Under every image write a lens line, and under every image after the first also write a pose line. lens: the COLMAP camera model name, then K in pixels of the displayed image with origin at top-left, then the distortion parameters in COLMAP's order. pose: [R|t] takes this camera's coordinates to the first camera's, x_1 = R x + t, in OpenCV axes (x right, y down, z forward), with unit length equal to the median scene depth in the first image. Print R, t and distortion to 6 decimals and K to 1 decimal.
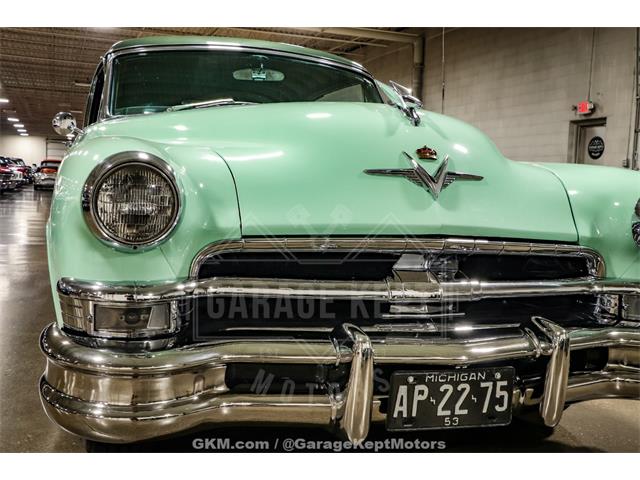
lens RADIAL K [[701.0, 0, 334.5], [0, 701.0, 249.2], [0, 0, 1]] dist [0.010905, 0.014021]
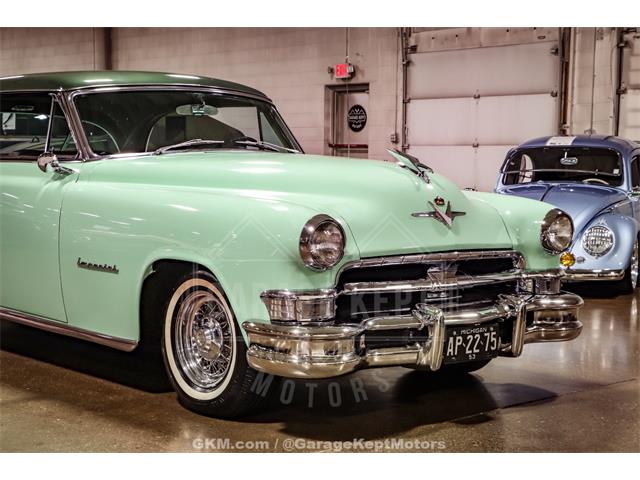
lens RADIAL K [[1043.5, 0, 320.0], [0, 1043.5, 240.0], [0, 0, 1]] dist [0.198656, 0.116802]
pose [[0.931948, -0.054958, 0.358404, -1.083385], [0.056767, 0.998372, 0.005482, -0.078597], [-0.358122, 0.015236, 0.933551, -1.280761]]
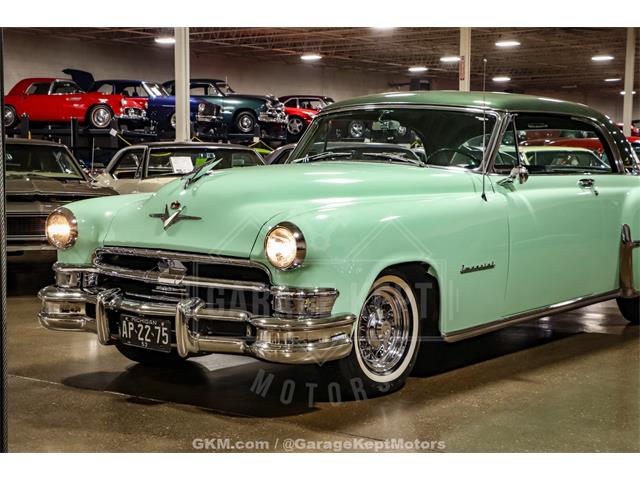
lens RADIAL K [[1043.5, 0, 320.0], [0, 1043.5, 240.0], [0, 0, 1]] dist [0.198656, 0.116802]
pose [[0.537979, 0.024670, -0.842597, 2.818576], [-0.060324, 0.998136, -0.009291, -0.044363], [0.840797, 0.055827, 0.538464, -0.172837]]
